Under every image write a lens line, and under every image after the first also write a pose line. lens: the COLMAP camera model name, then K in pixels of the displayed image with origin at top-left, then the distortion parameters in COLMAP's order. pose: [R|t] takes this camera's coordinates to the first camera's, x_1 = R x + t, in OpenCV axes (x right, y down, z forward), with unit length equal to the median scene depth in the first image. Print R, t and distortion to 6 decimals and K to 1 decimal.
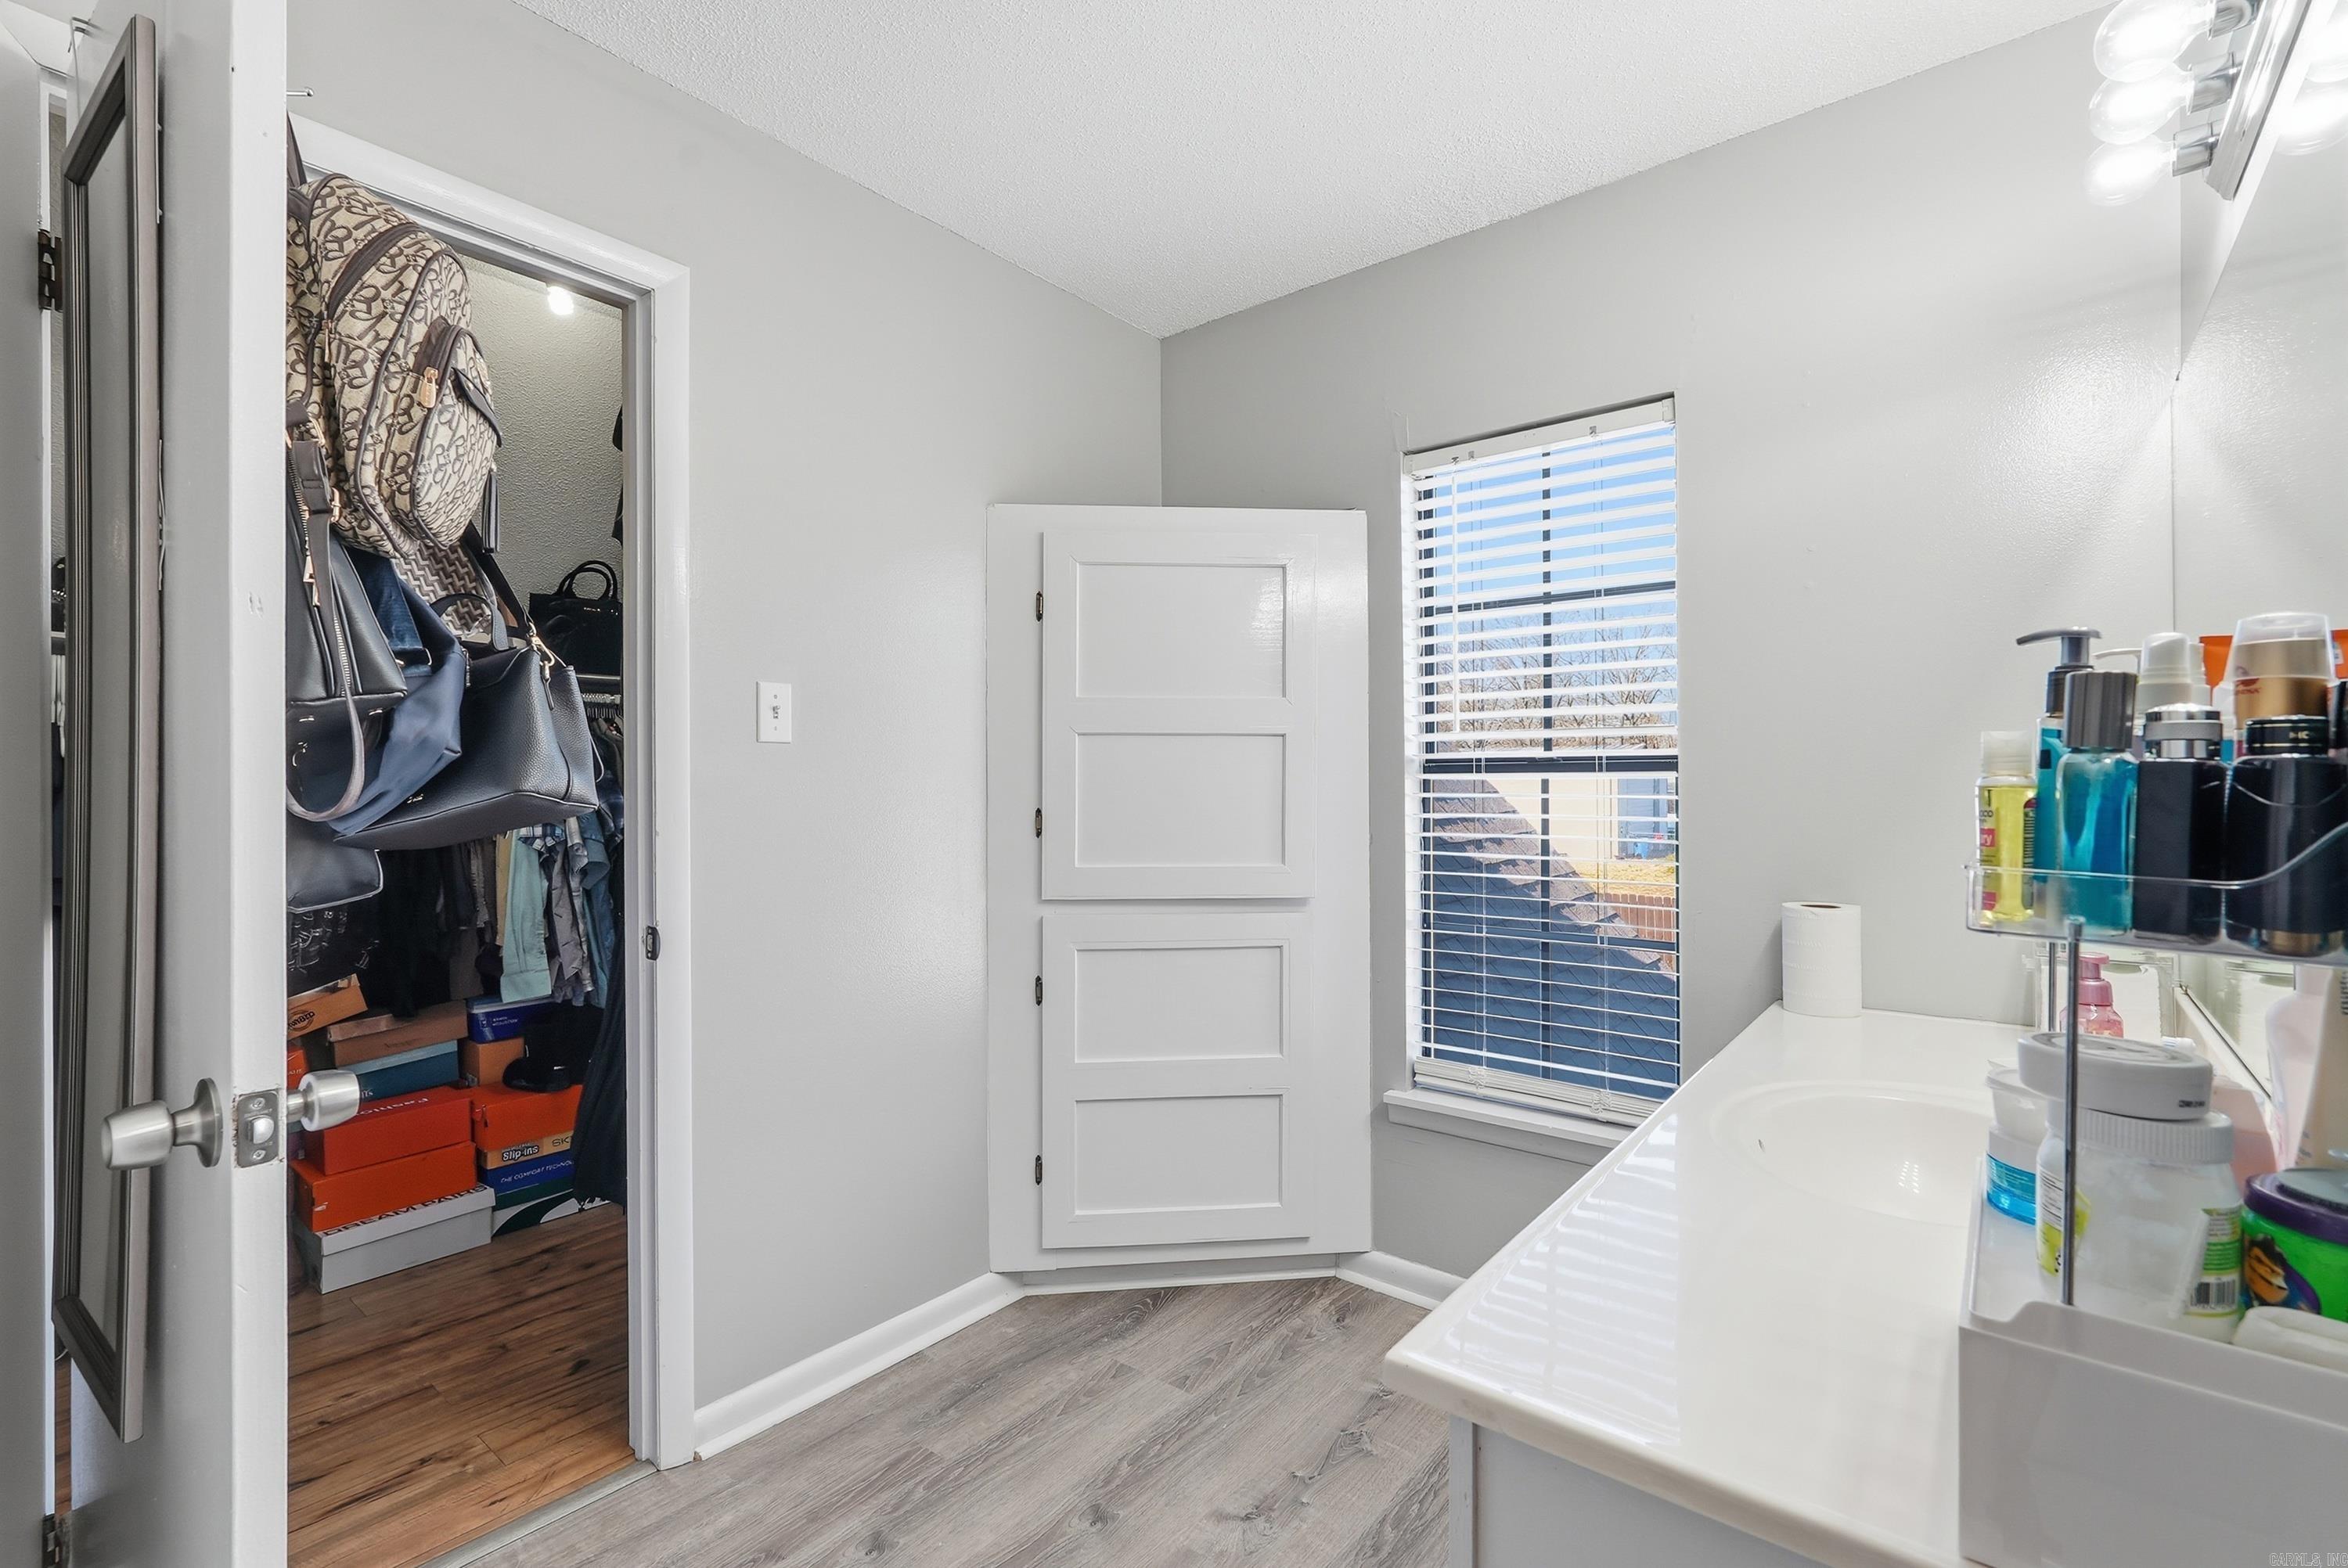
lens RADIAL K [[1045.6, 0, 1174.7], [0, 1045.6, 784.3], [0, 0, 1]] dist [-0.013464, 0.007161]
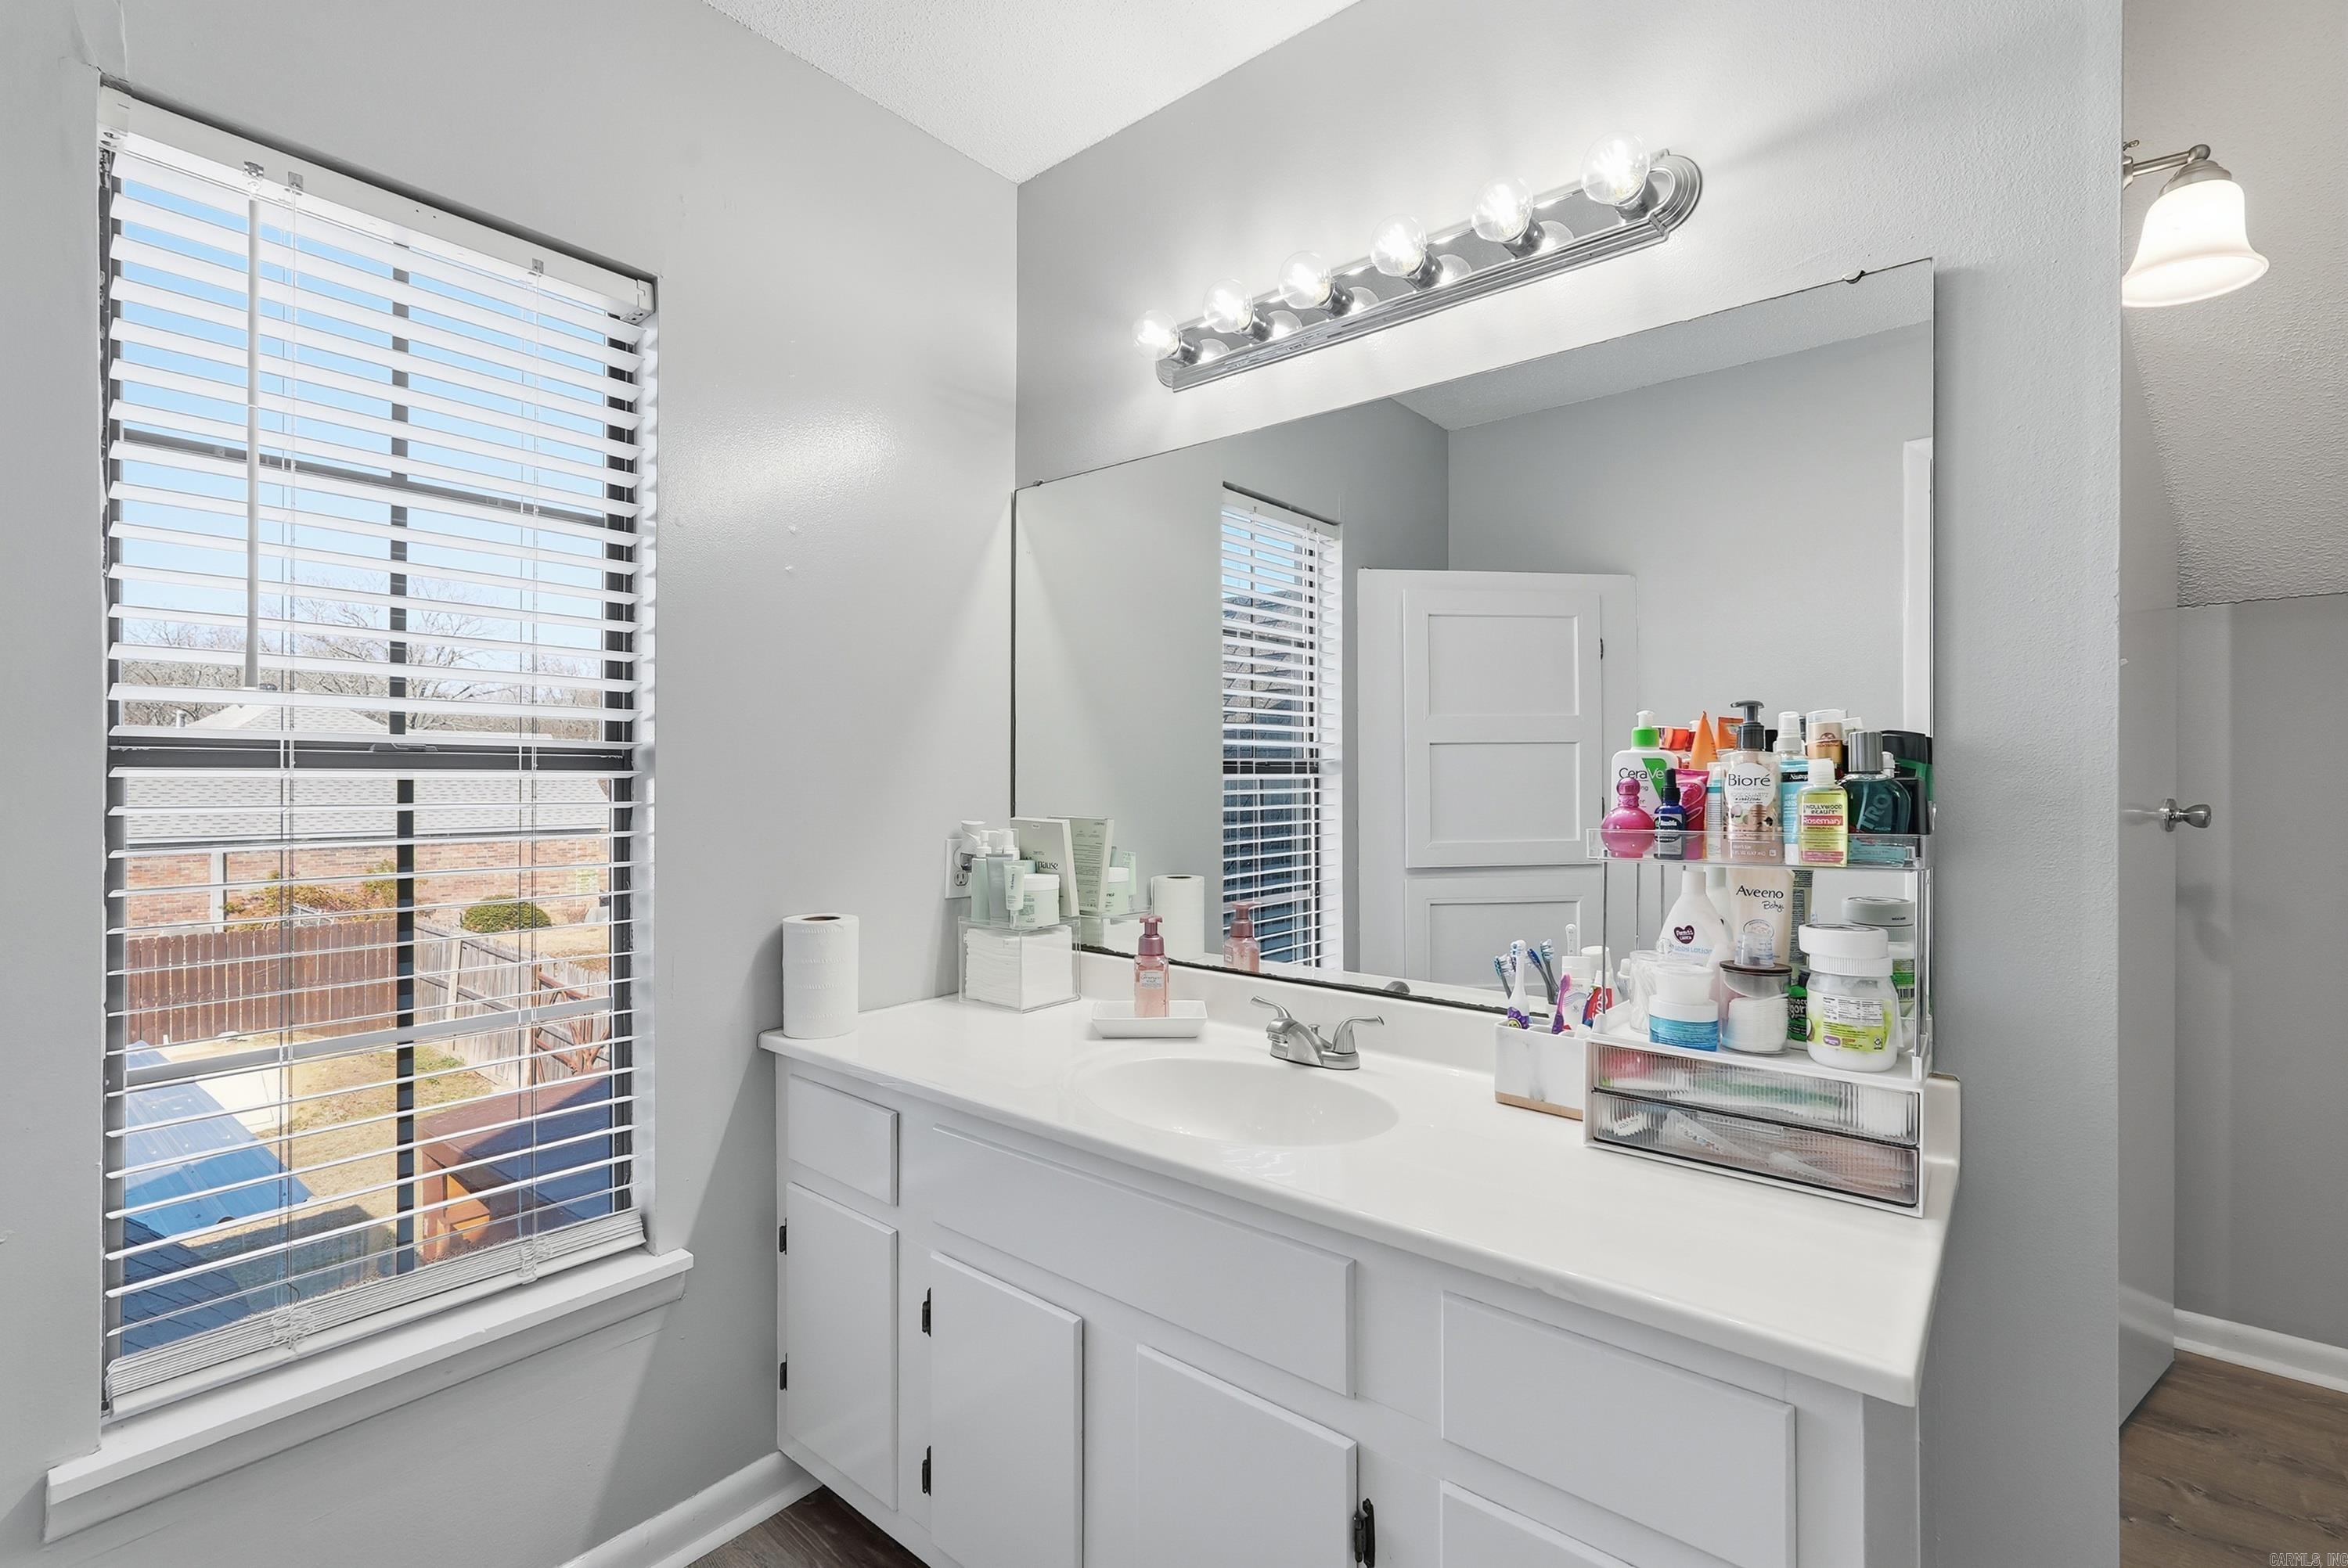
lens RADIAL K [[1045.6, 0, 1173.9], [0, 1045.6, 777.7], [0, 0, 1]] dist [-0.013464, 0.007161]
pose [[0.021757, 0.000277, 0.999763, -0.240365], [-0.000697, 1.000000, -0.000262, -0.006275], [-0.999763, -0.000691, 0.021758, 0.536237]]
